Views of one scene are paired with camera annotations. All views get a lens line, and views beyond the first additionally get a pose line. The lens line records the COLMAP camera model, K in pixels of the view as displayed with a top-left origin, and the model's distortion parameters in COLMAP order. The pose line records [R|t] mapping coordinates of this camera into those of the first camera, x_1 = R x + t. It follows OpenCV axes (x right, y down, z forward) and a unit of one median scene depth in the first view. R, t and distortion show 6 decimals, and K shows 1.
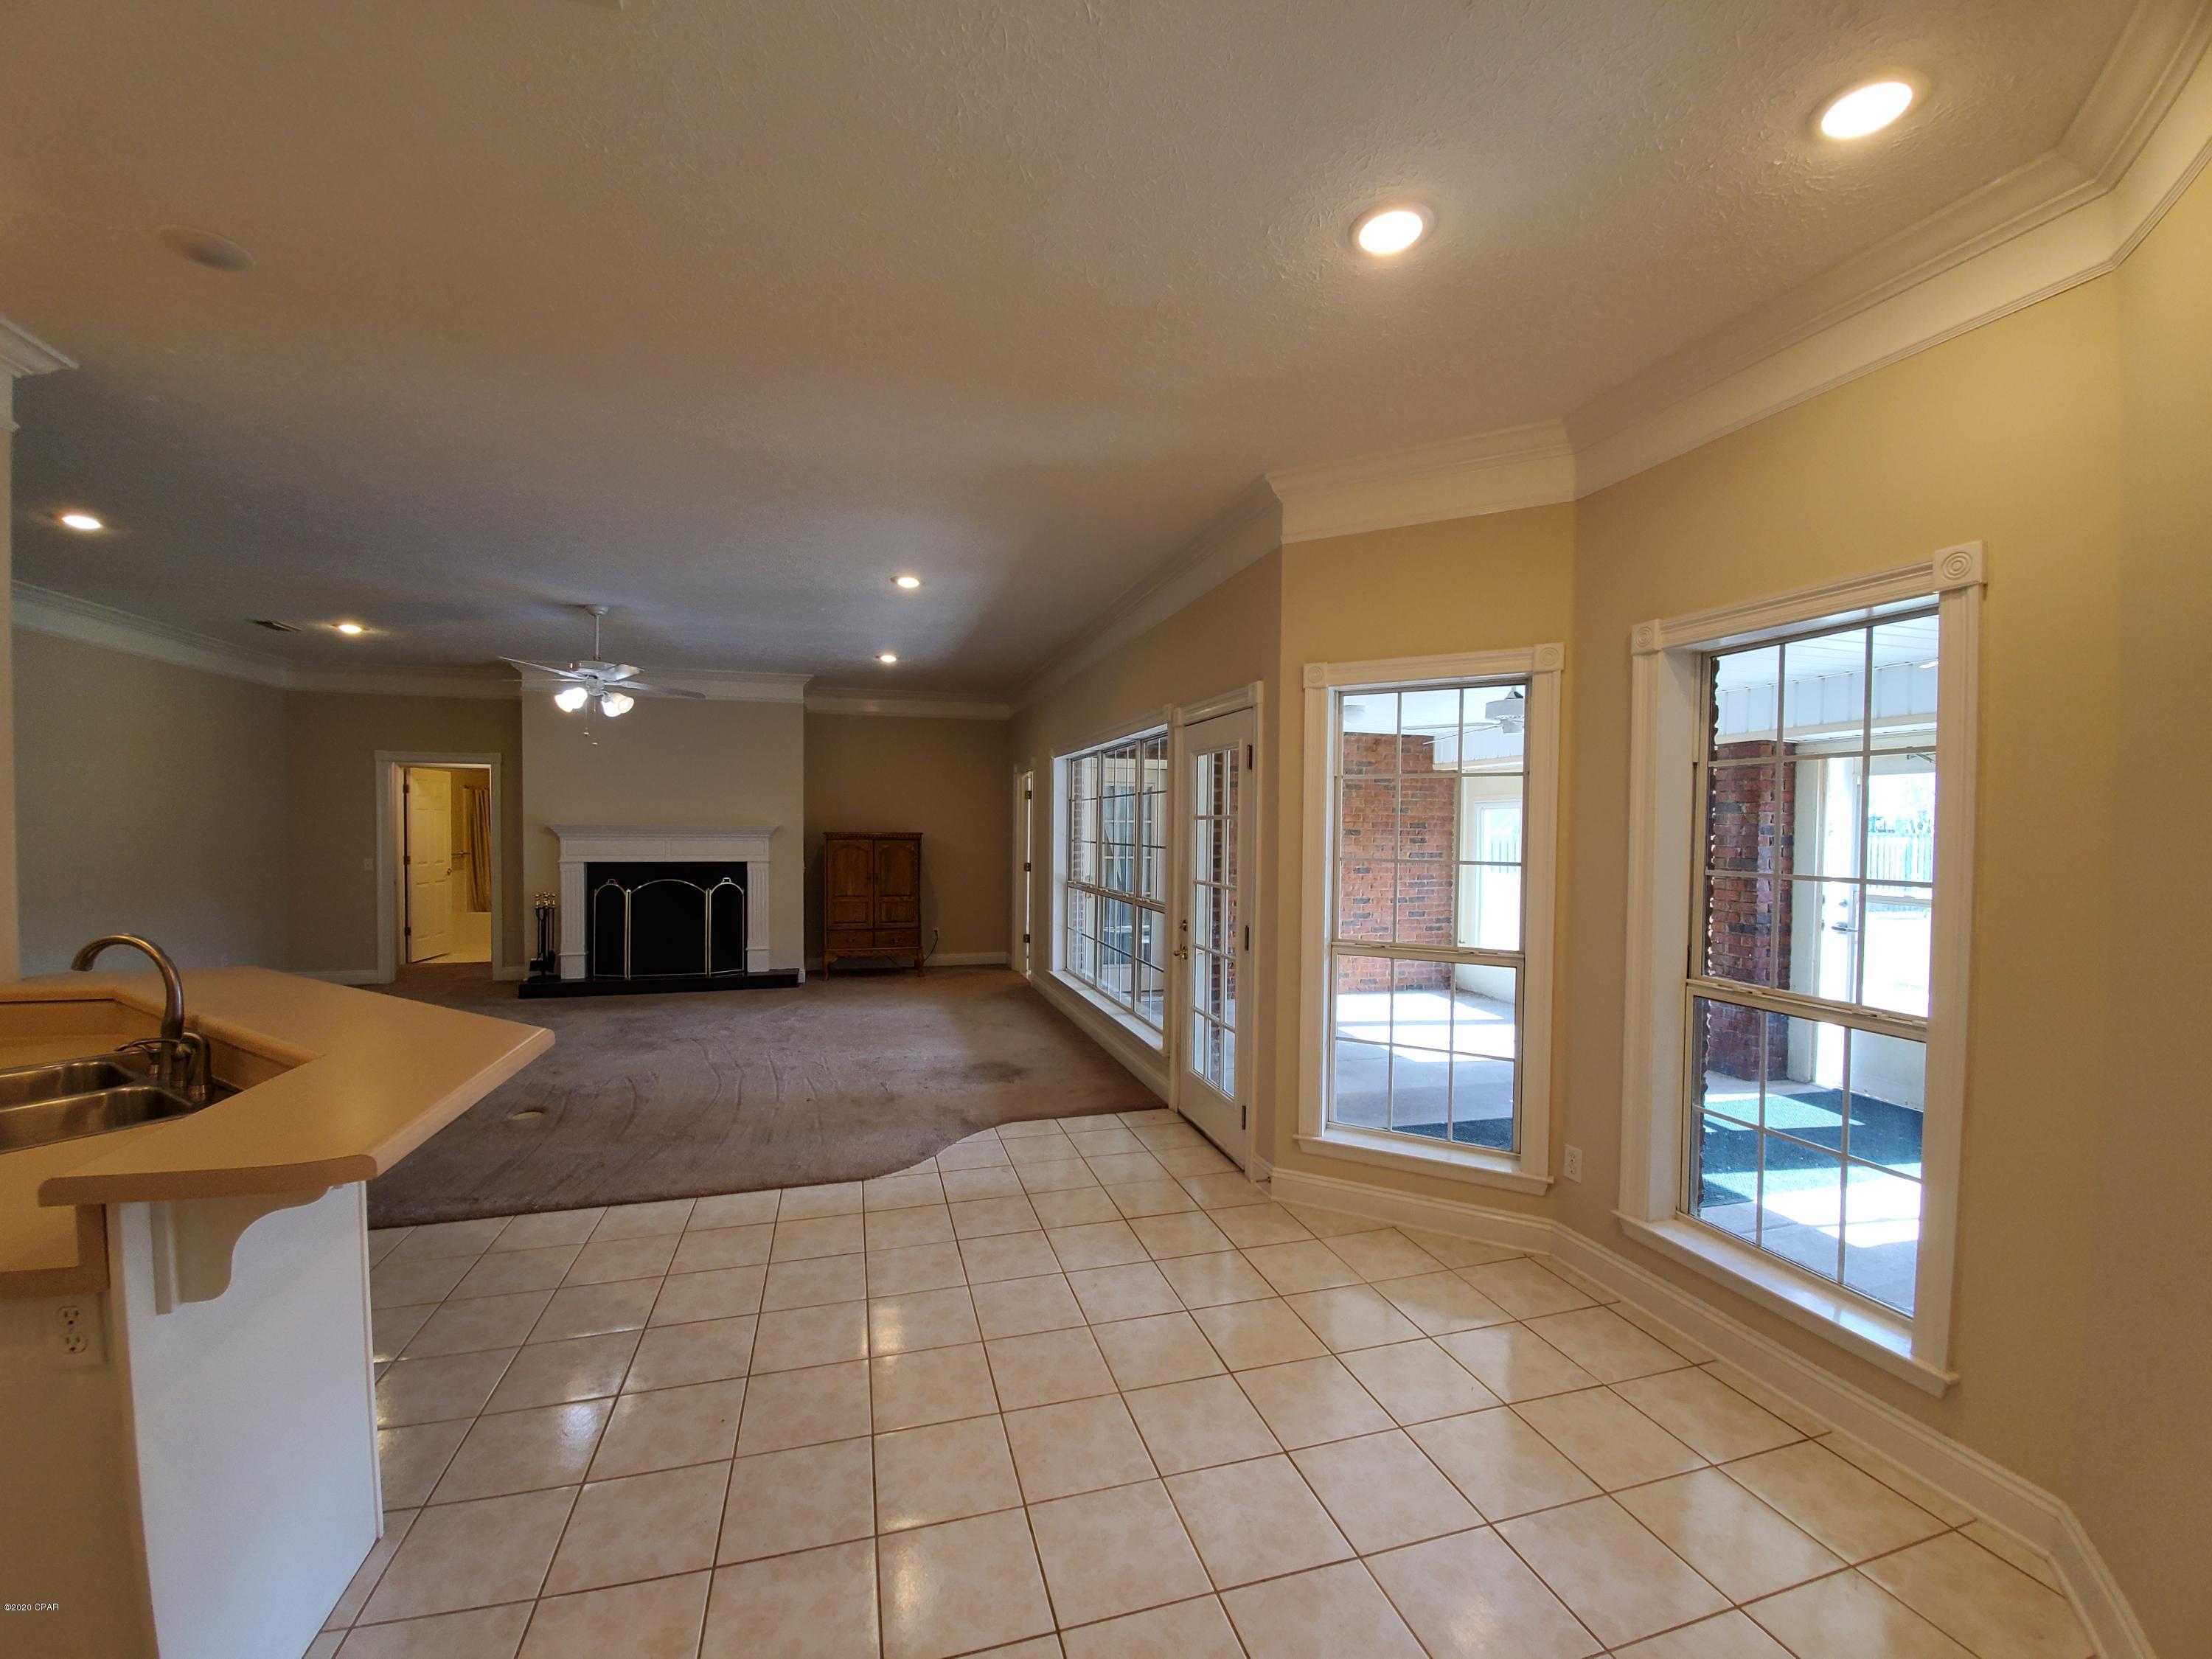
lens RADIAL K [[873.8, 0, 1096.5], [0, 873.8, 847.6], [0, 0, 1]] dist [0.010174, -0.015606]
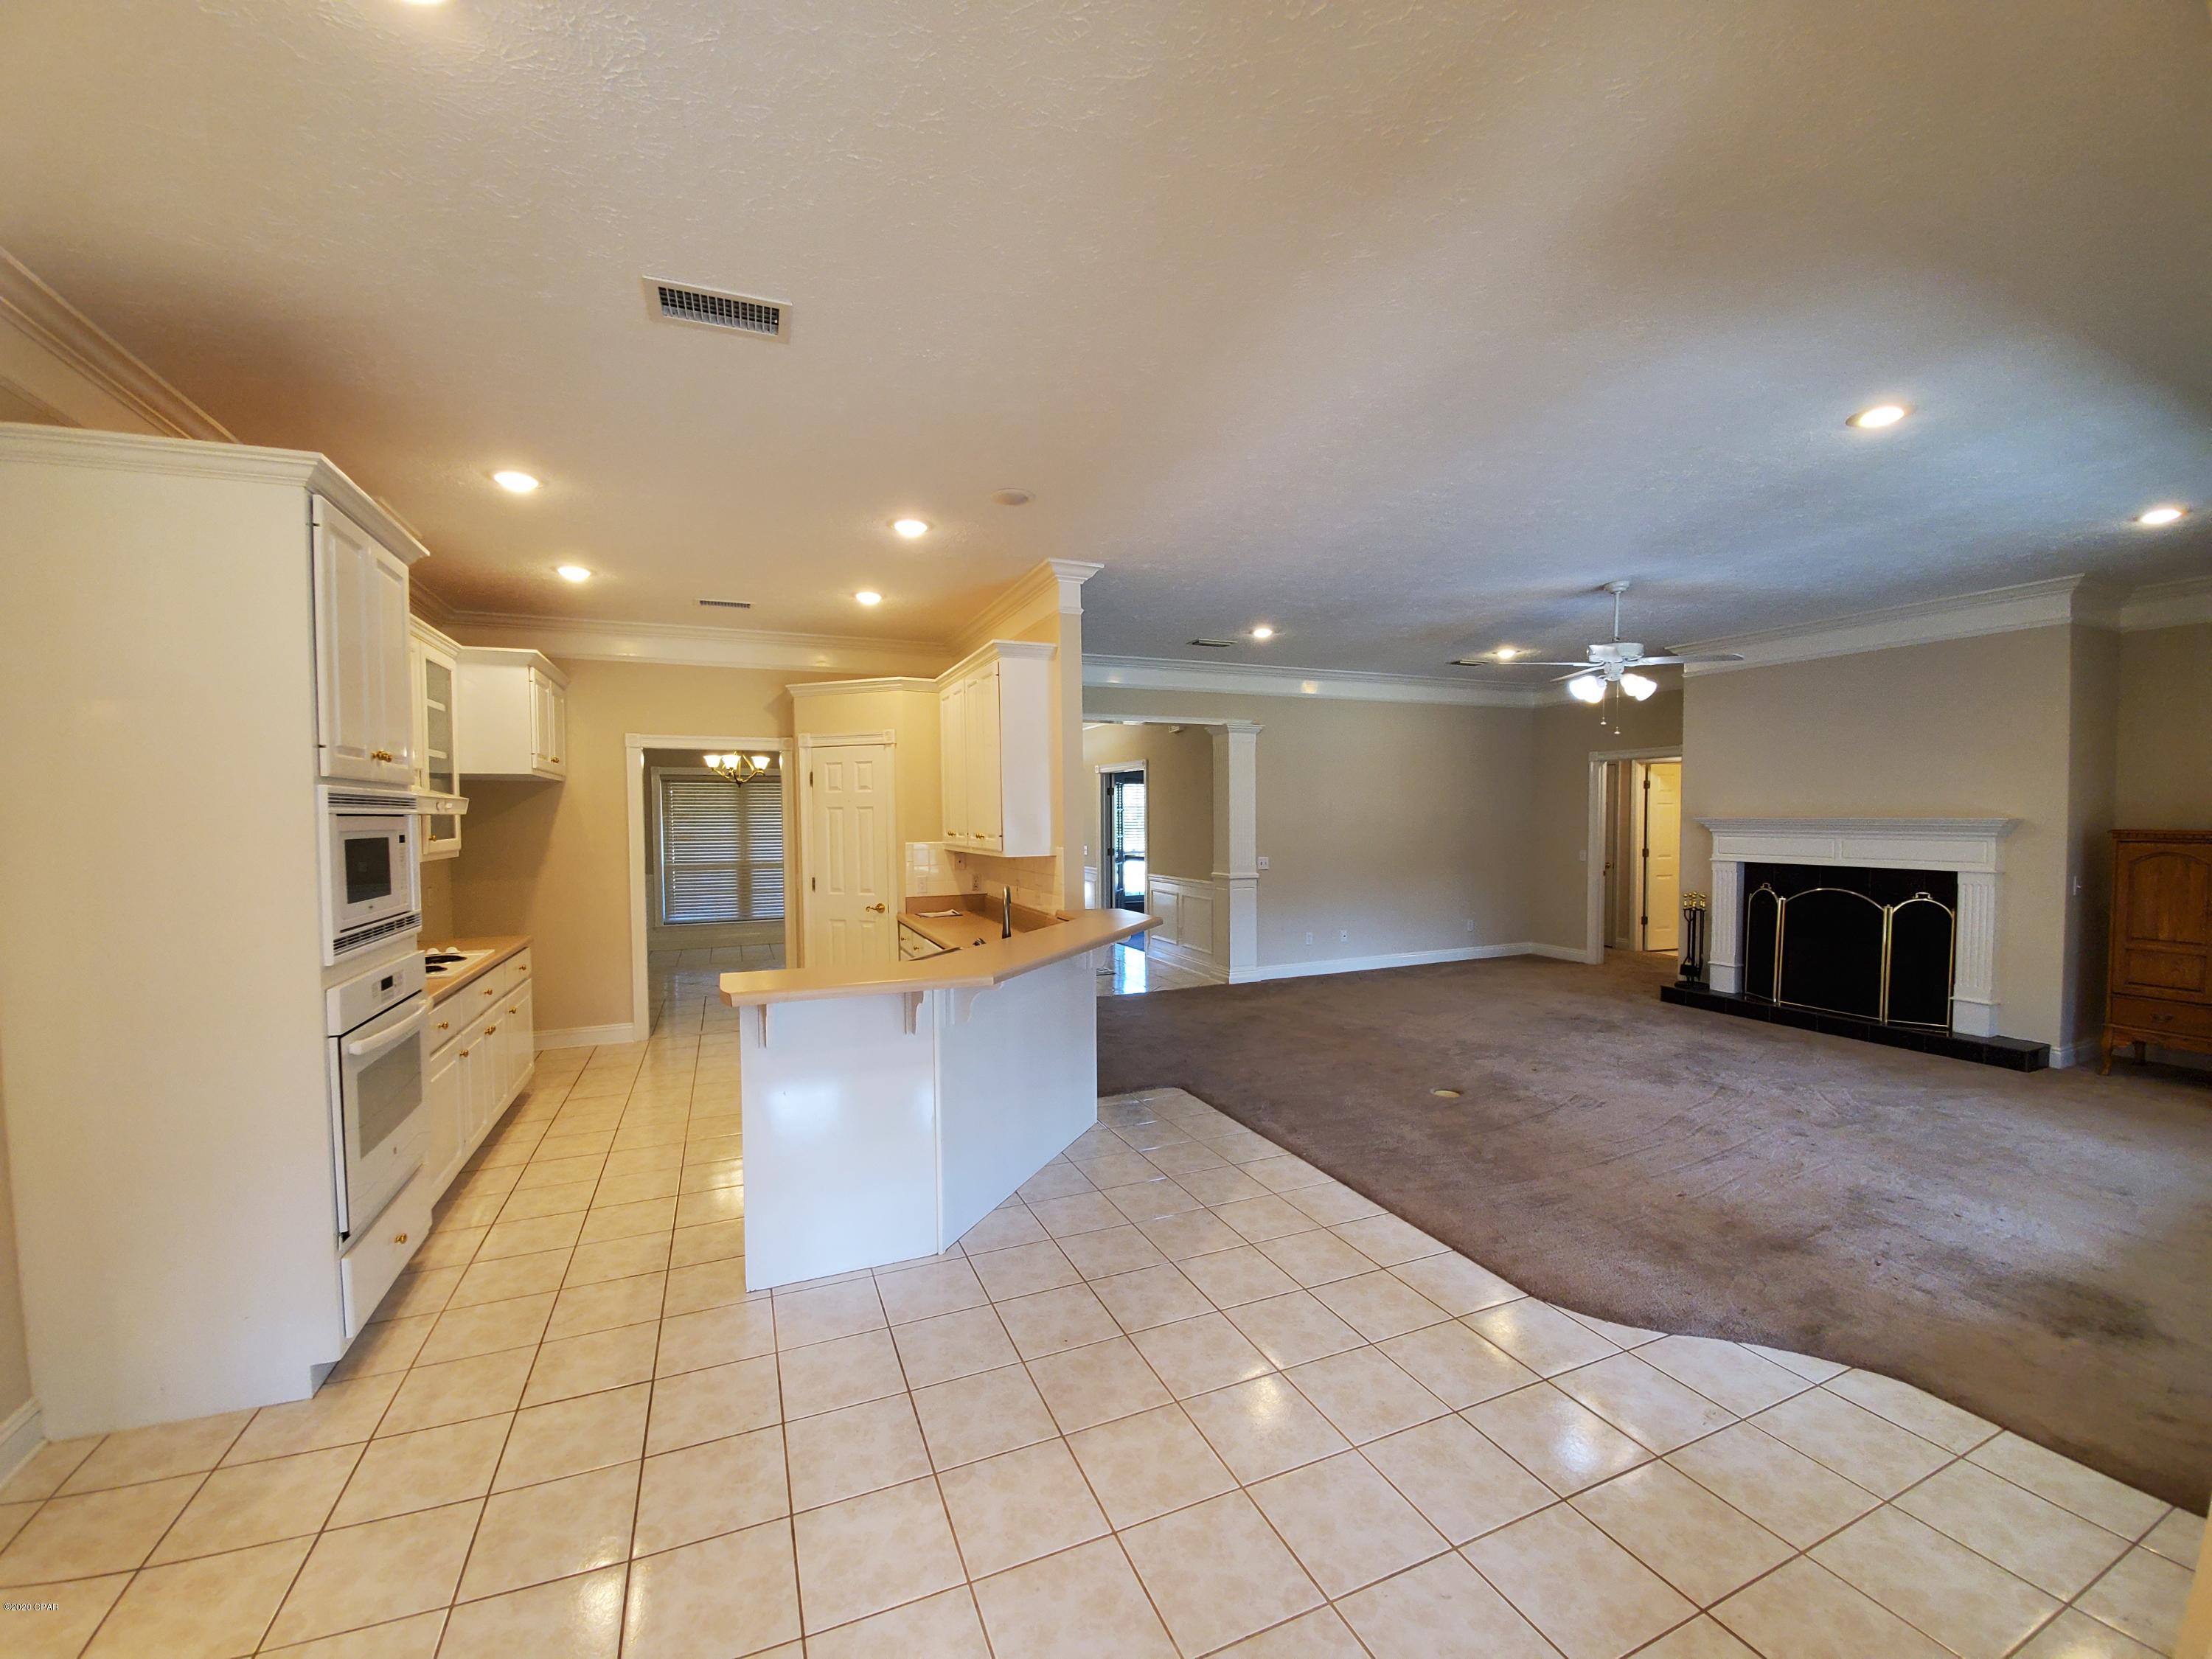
lens RADIAL K [[873.8, 0, 1096.5], [0, 873.8, 847.6], [0, 0, 1]] dist [0.010174, -0.015606]
pose [[0.118783, 0.027971, -0.992526, 0.238943], [-0.016766, 0.999517, 0.026162, -0.010910], [0.992779, 0.013533, 0.119195, 0.297745]]
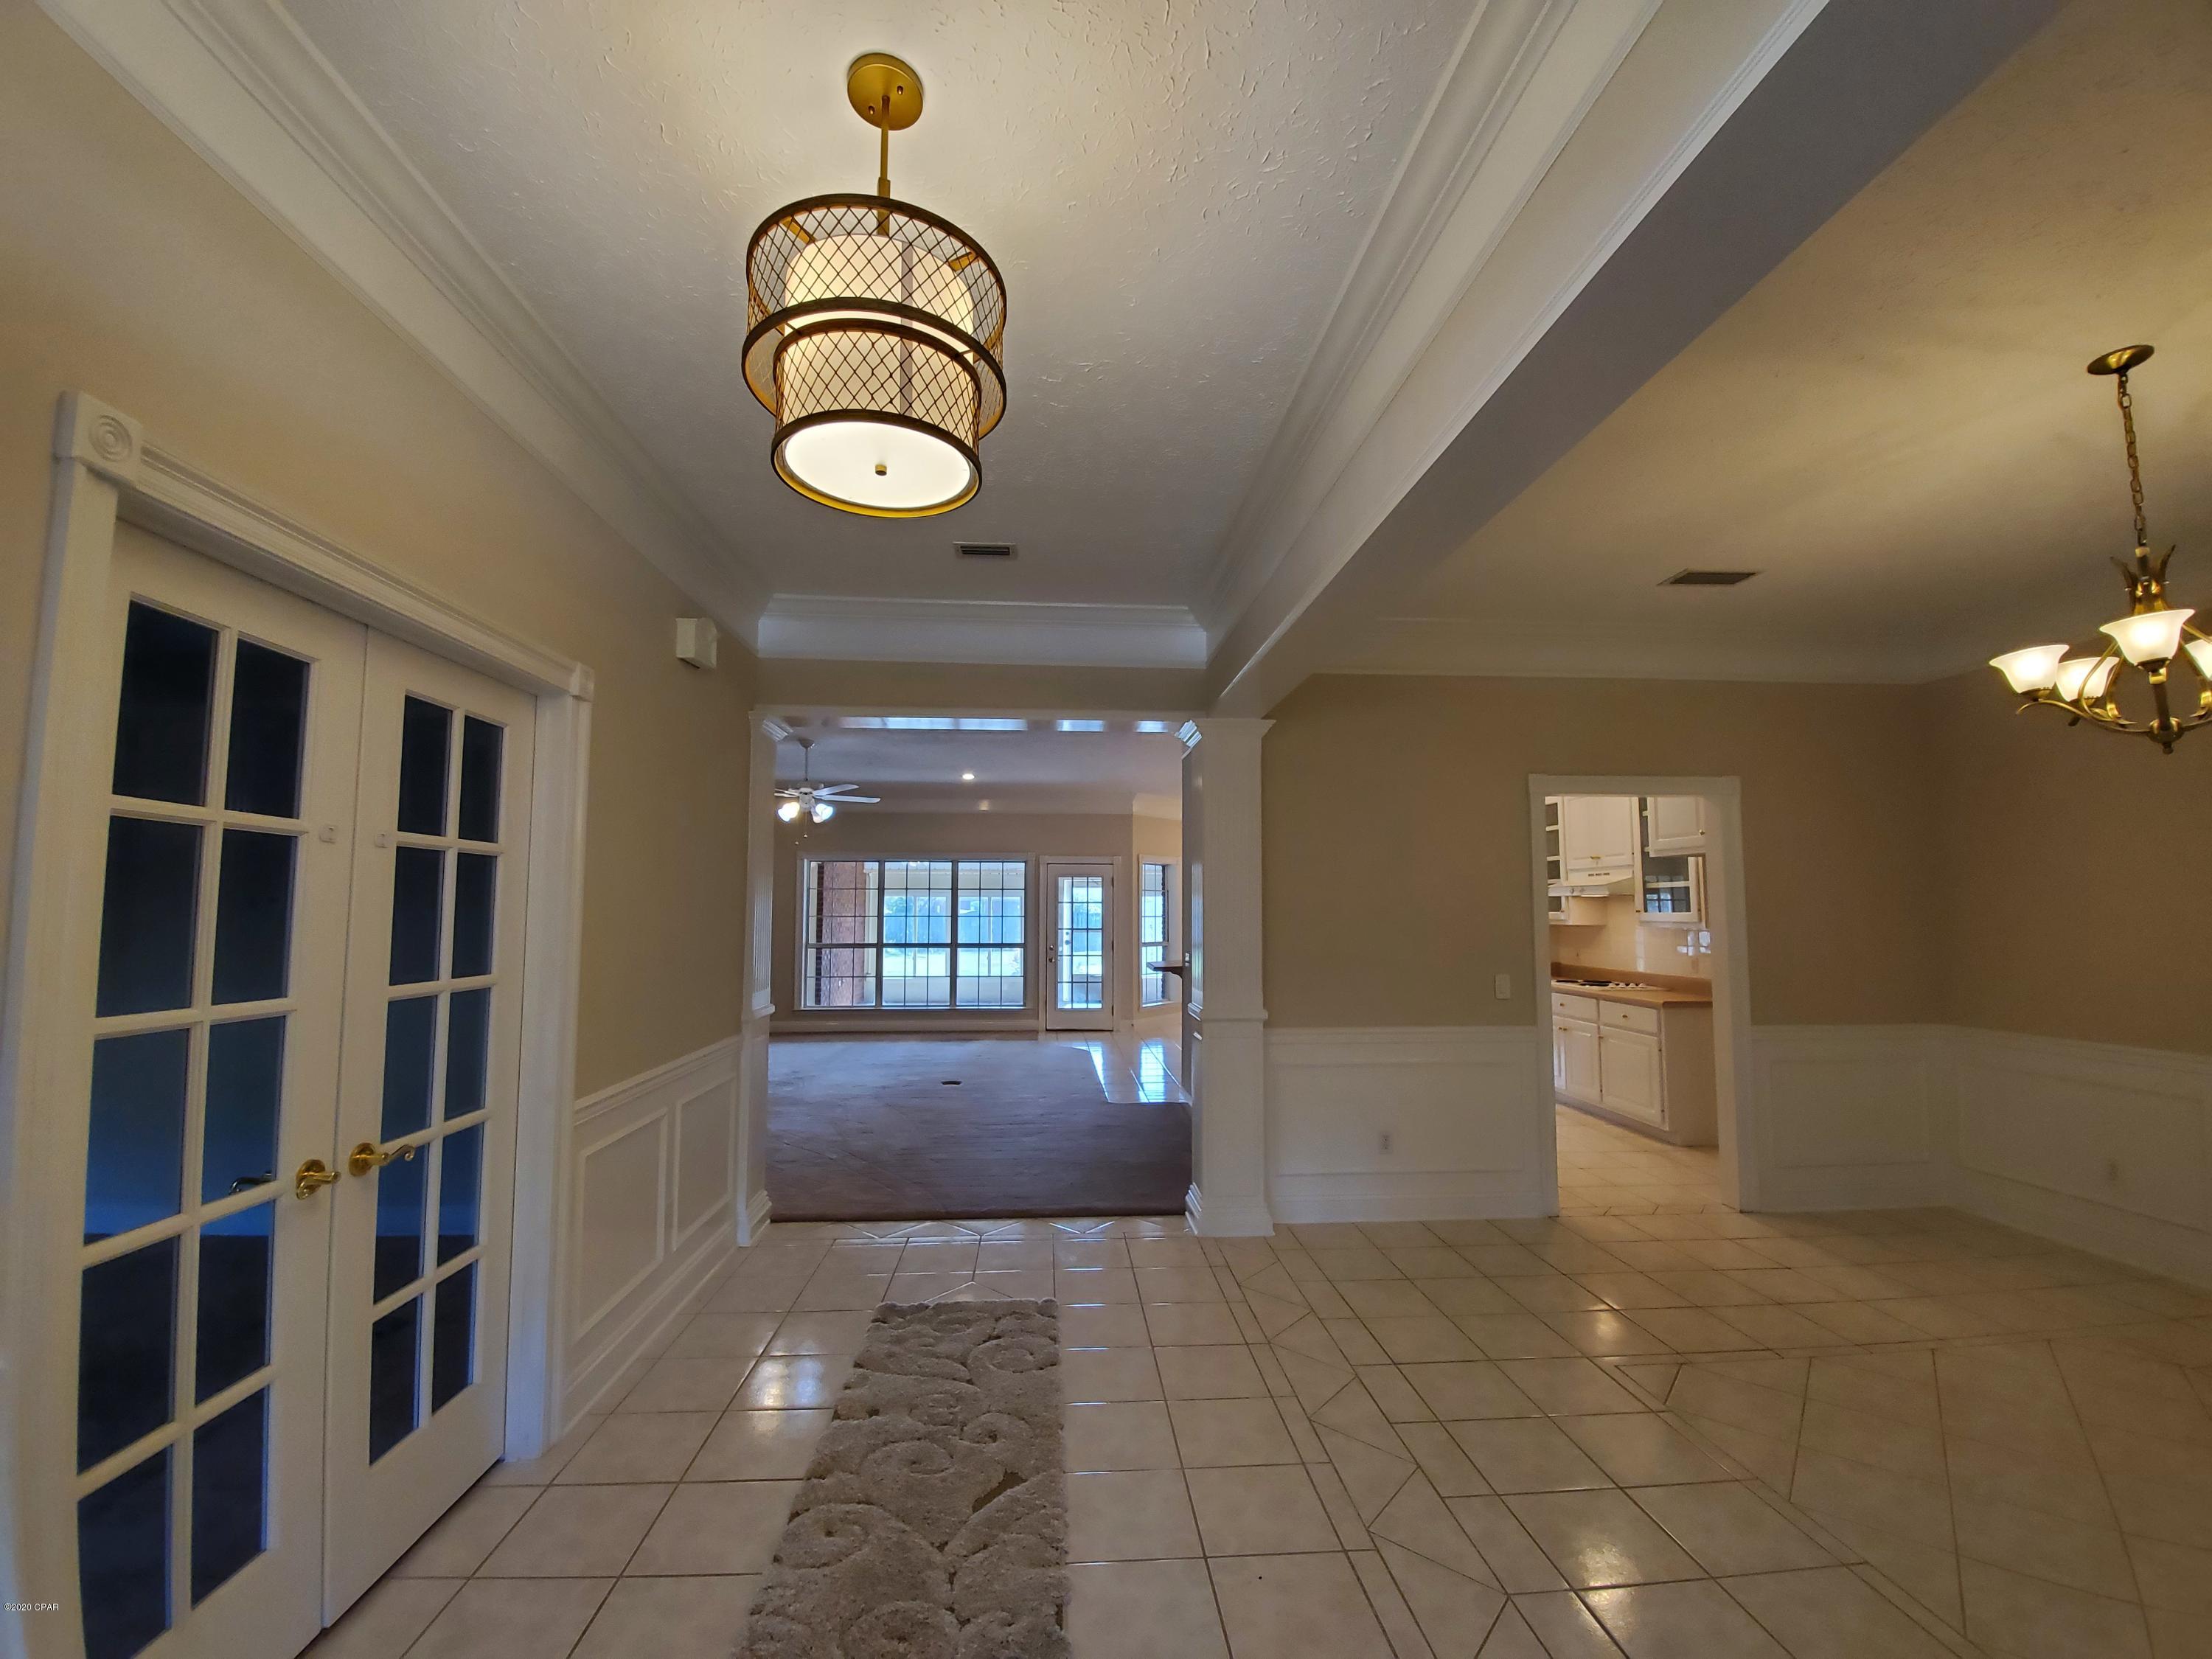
lens RADIAL K [[873.8, 0, 1096.5], [0, 873.8, 847.6], [0, 0, 1]] dist [0.010174, -0.015606]
pose [[0.213313, 0.063505, 0.974918, -1.484896], [0.025819, 0.997170, -0.070603, -0.008355], [-0.976643, 0.040232, 0.211070, 0.253203]]
